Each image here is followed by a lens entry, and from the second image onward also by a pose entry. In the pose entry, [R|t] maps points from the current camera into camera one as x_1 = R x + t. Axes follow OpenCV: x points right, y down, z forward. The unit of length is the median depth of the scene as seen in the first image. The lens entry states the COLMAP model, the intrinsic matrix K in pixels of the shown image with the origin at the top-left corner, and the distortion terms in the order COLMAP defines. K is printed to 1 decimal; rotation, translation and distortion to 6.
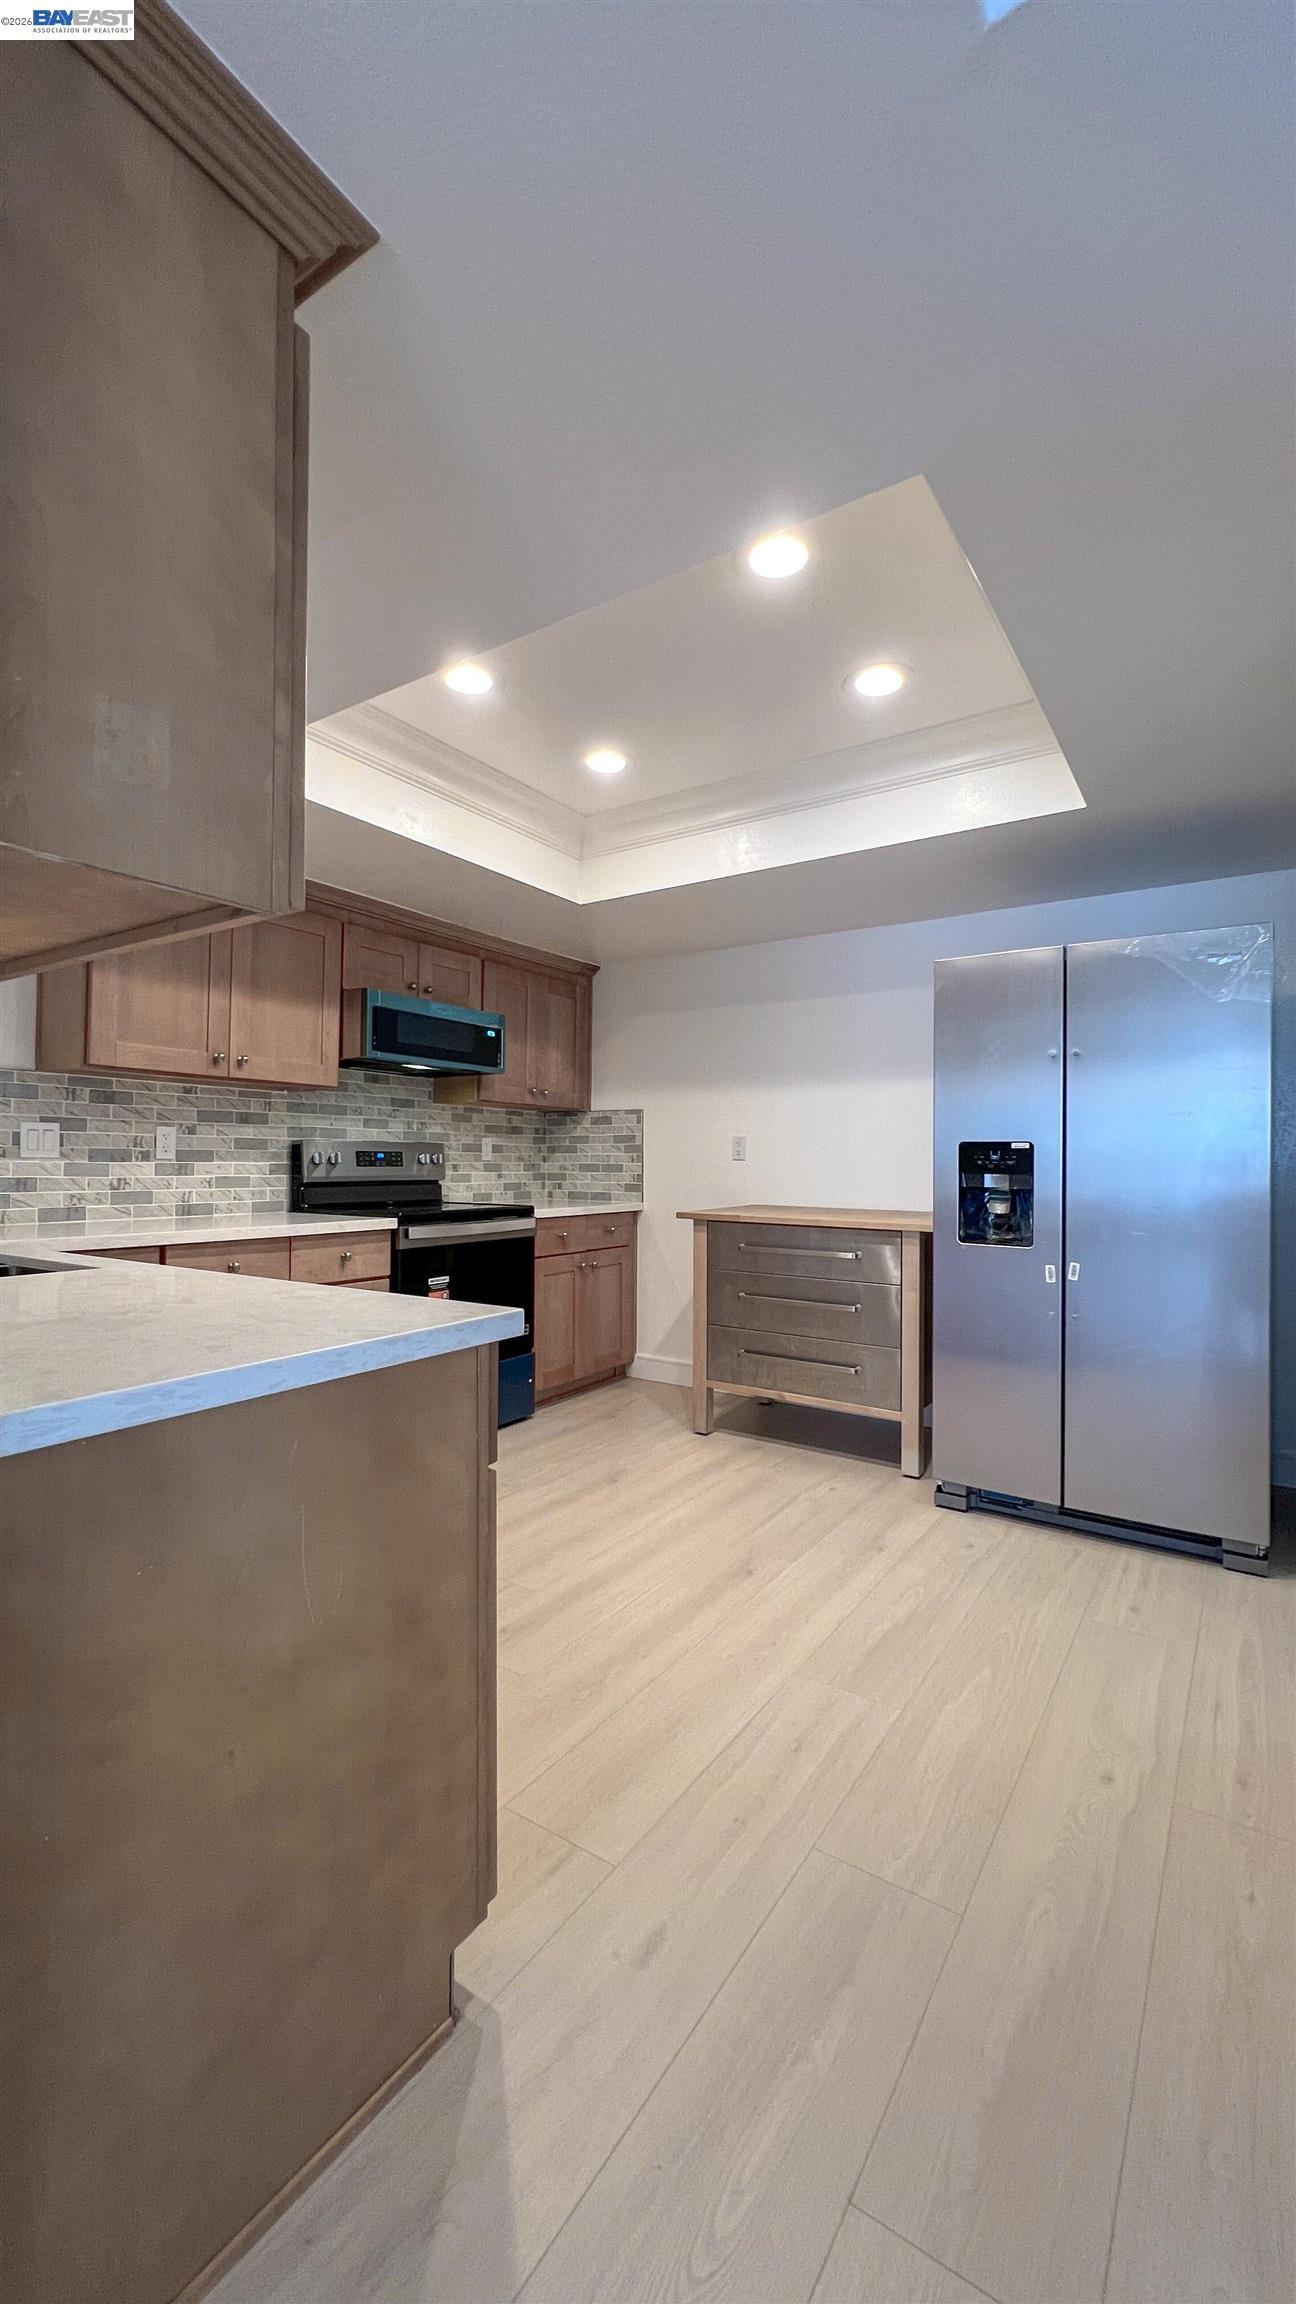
lens RADIAL K [[920.1, 0, 646.5], [0, 920.1, 1151.0], [0, 0, 1]] dist [-0.003321, -0.000249]
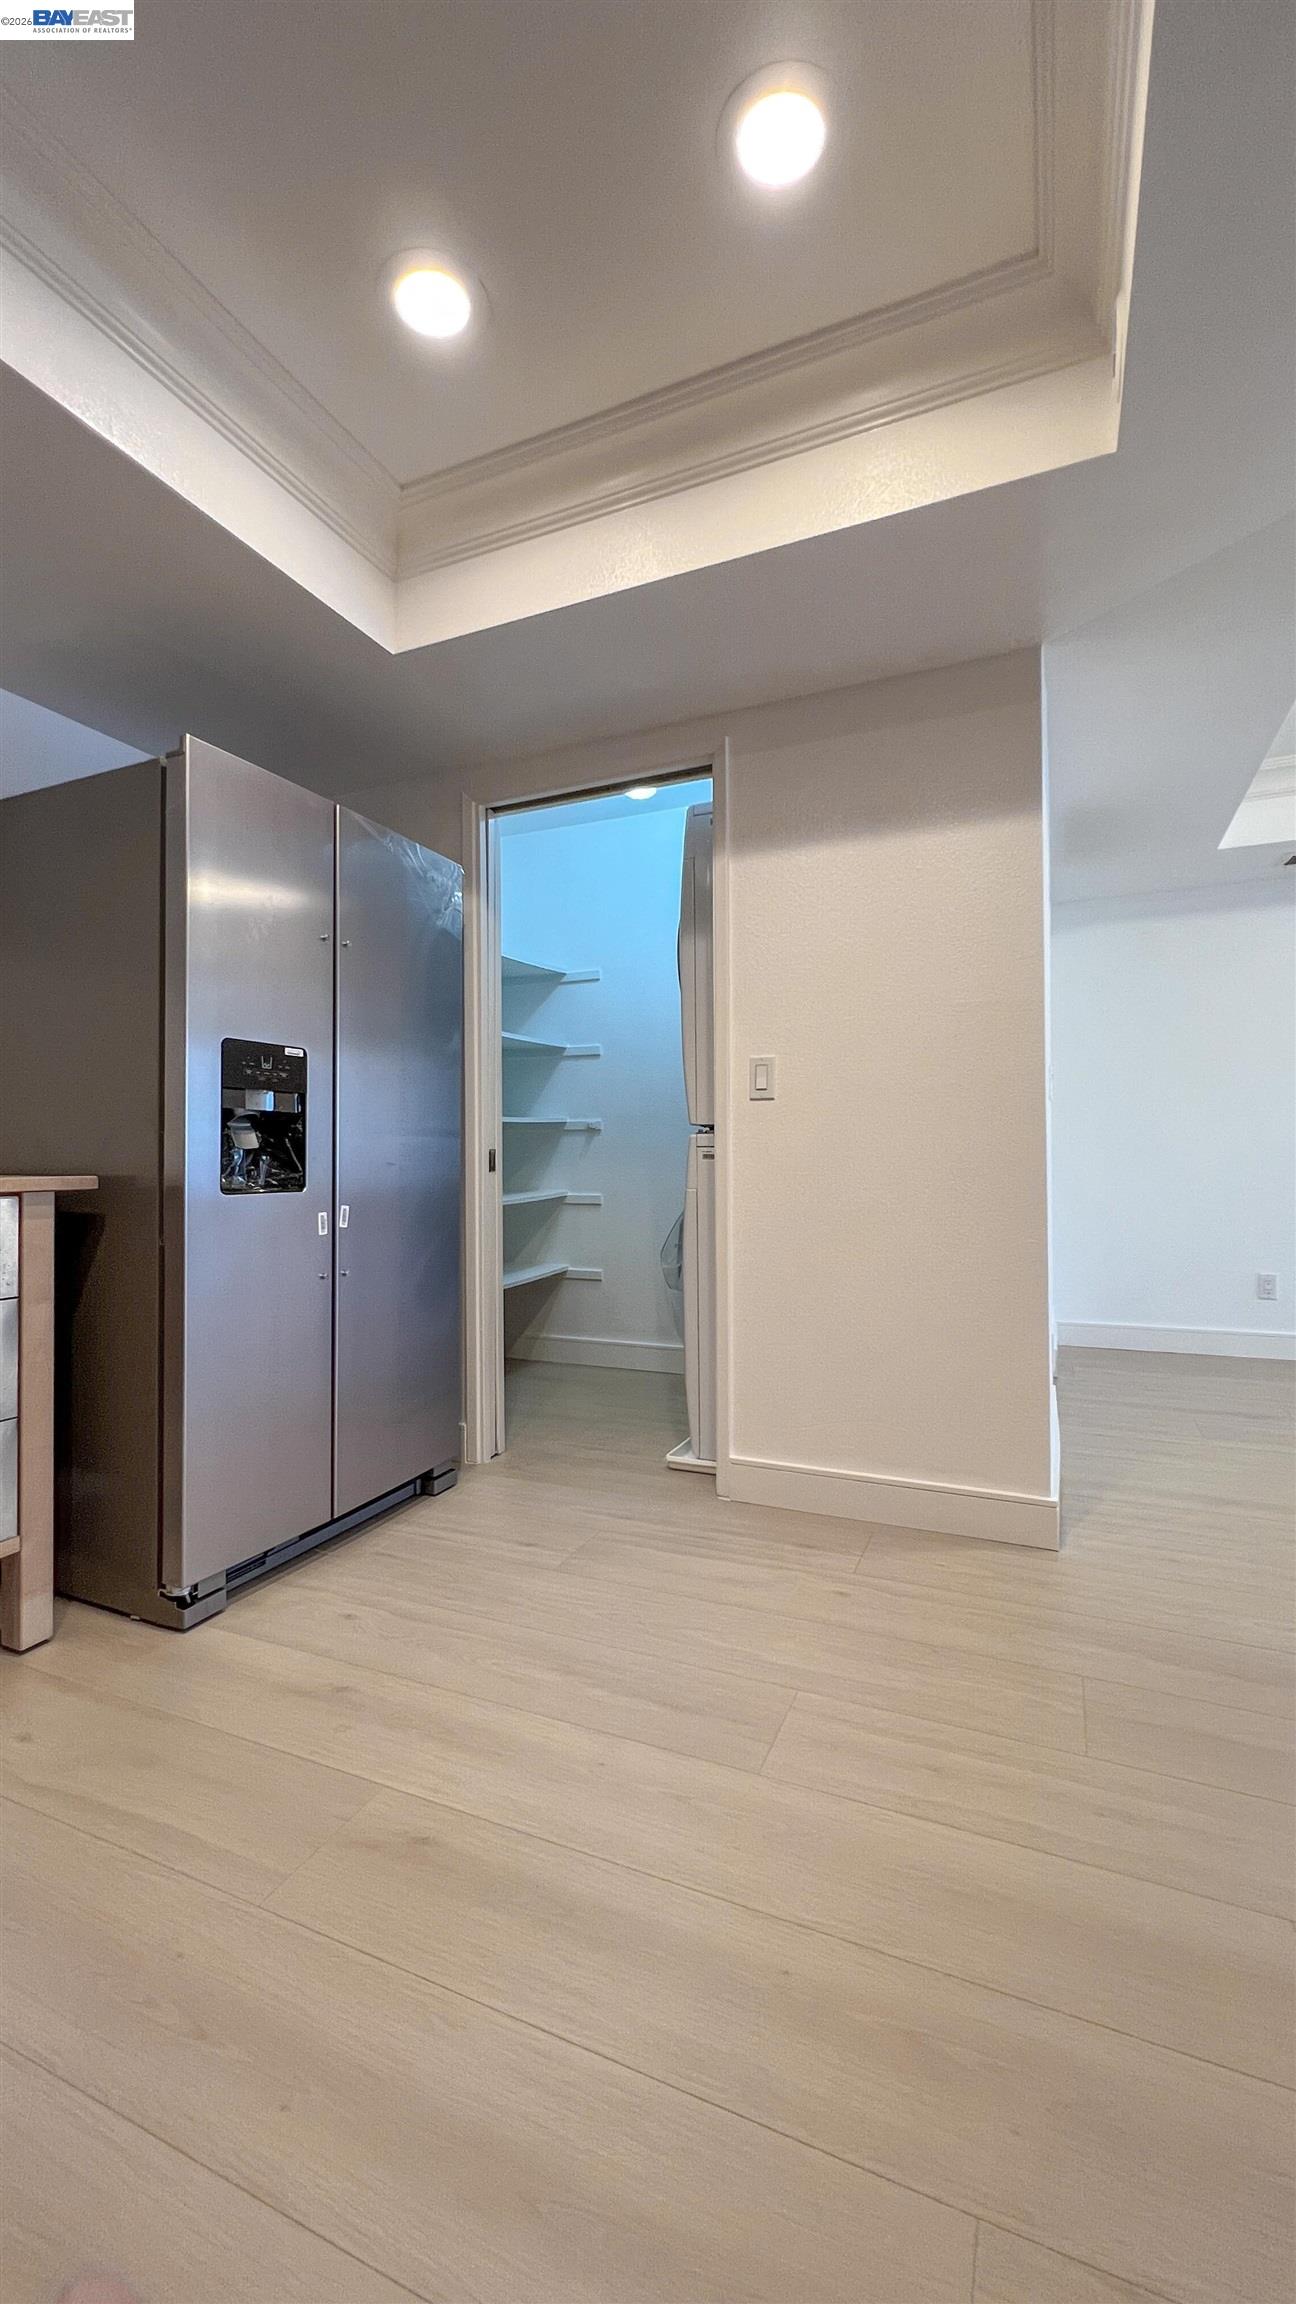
lens RADIAL K [[920.1, 0, 646.5], [0, 920.1, 1153.2], [0, 0, 1]] dist [-0.003321, -0.000249]
pose [[-0.167265, -0.003612, 0.985905, -0.308120], [0.001228, 0.999992, 0.003872, 0.061625], [-0.985911, 0.001858, -0.167259, 0.734716]]
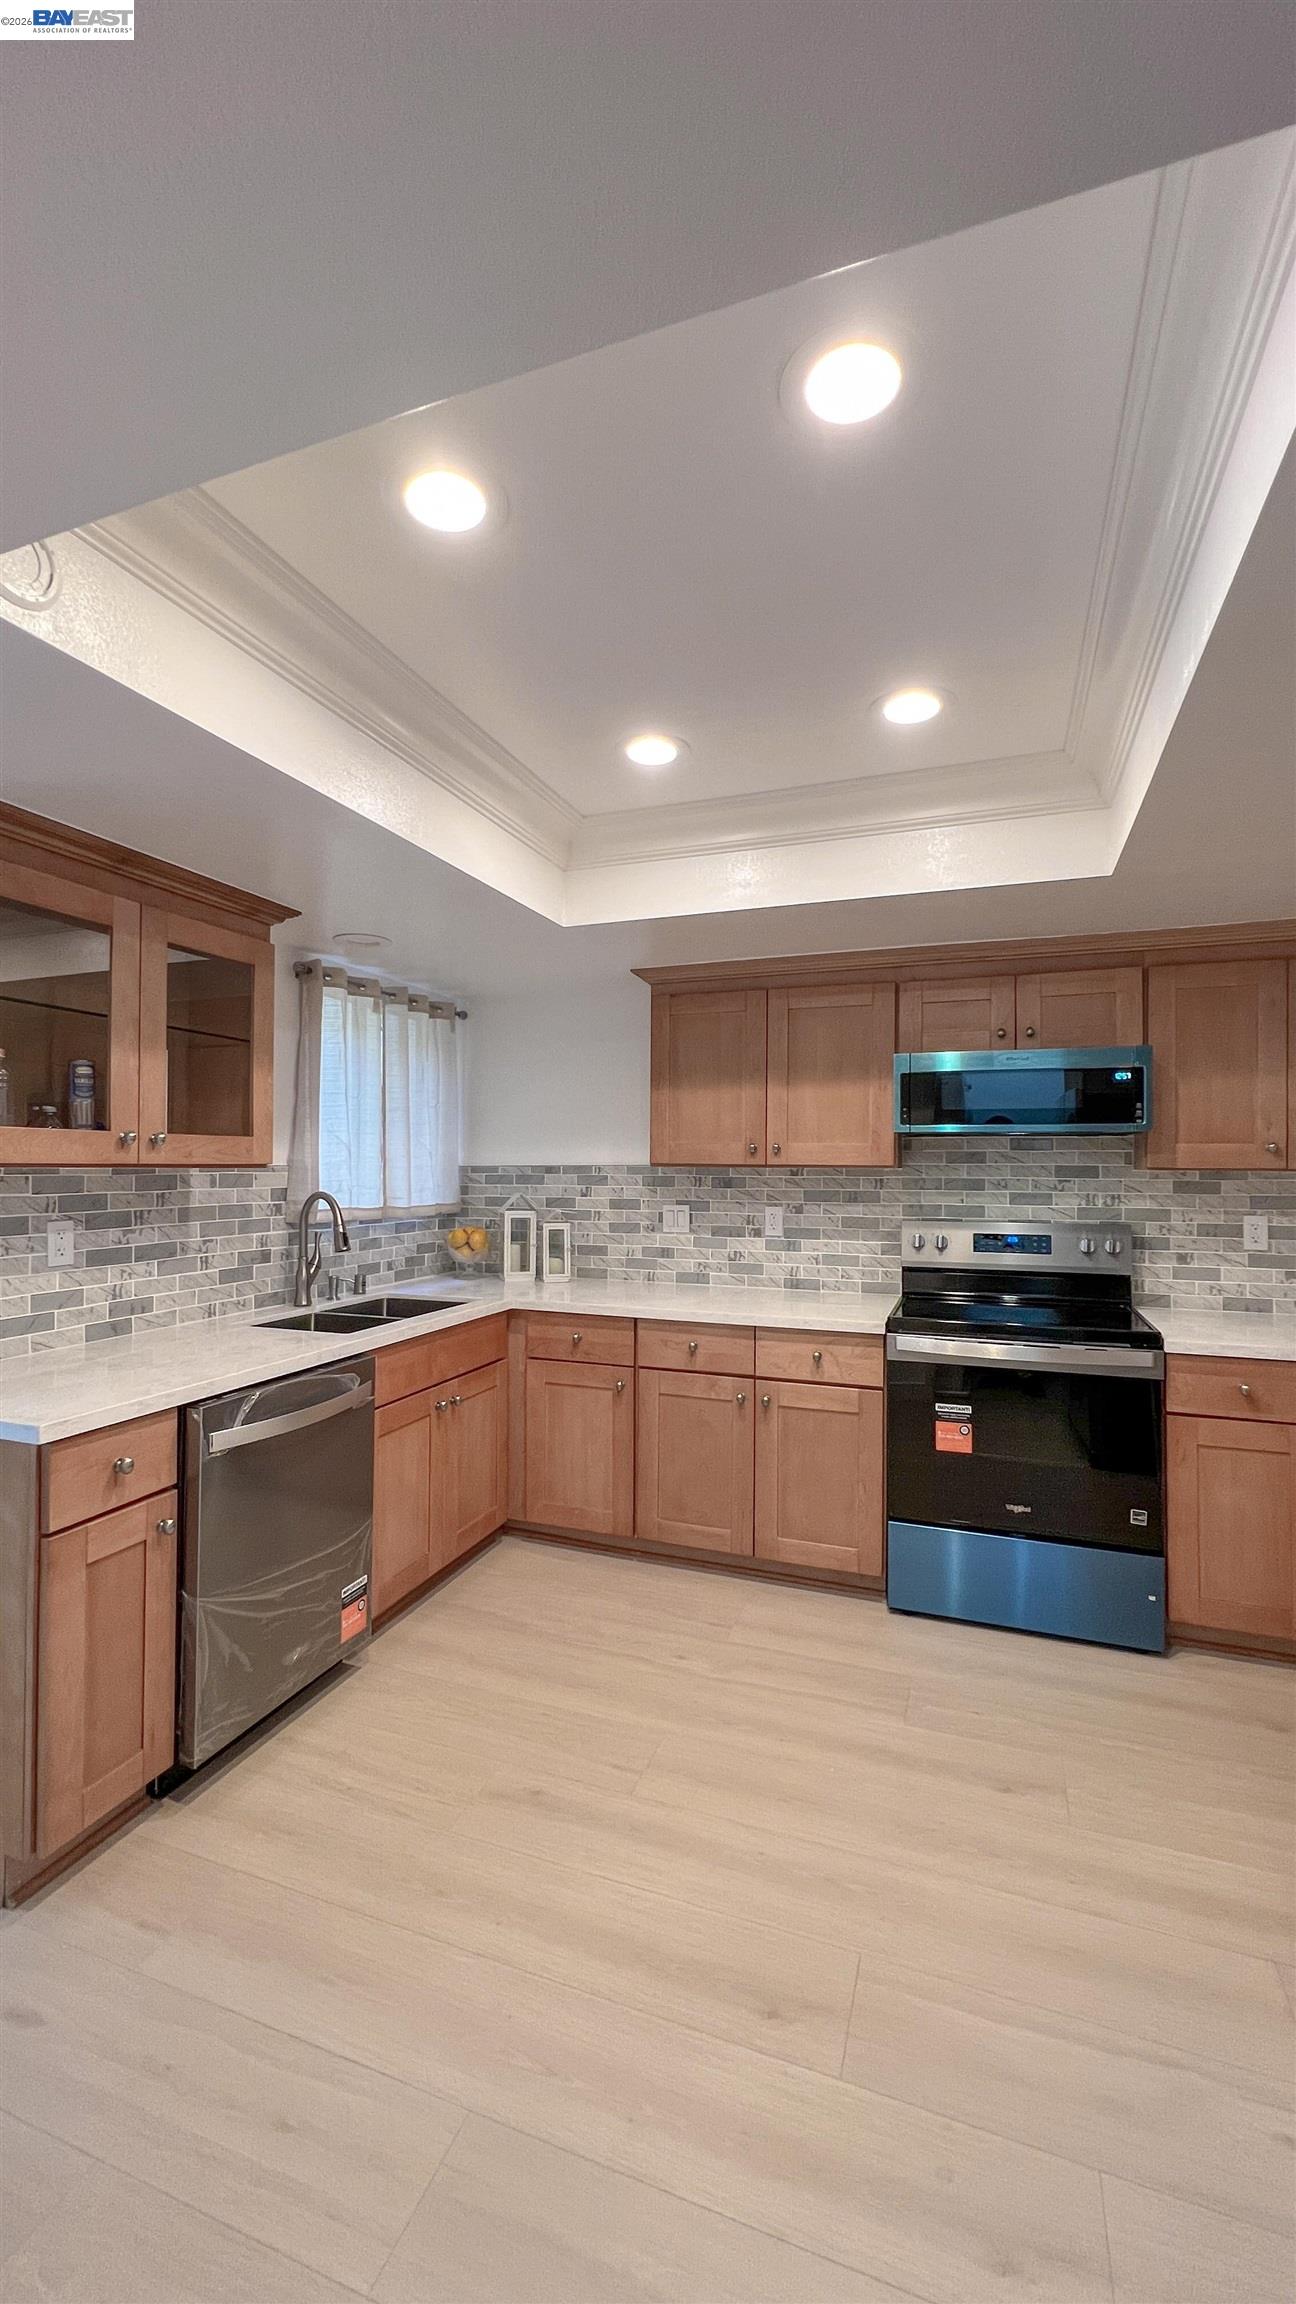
lens RADIAL K [[920.1, 0, 647.9], [0, 920.1, 1154.2], [0, 0, 1]] dist [-0.003321, -0.000249]
pose [[0.230275, -0.017363, -0.972971, 0.526510], [0.008604, 0.999838, -0.015806, -0.074138], [0.973087, -0.004732, 0.230388, 0.599239]]
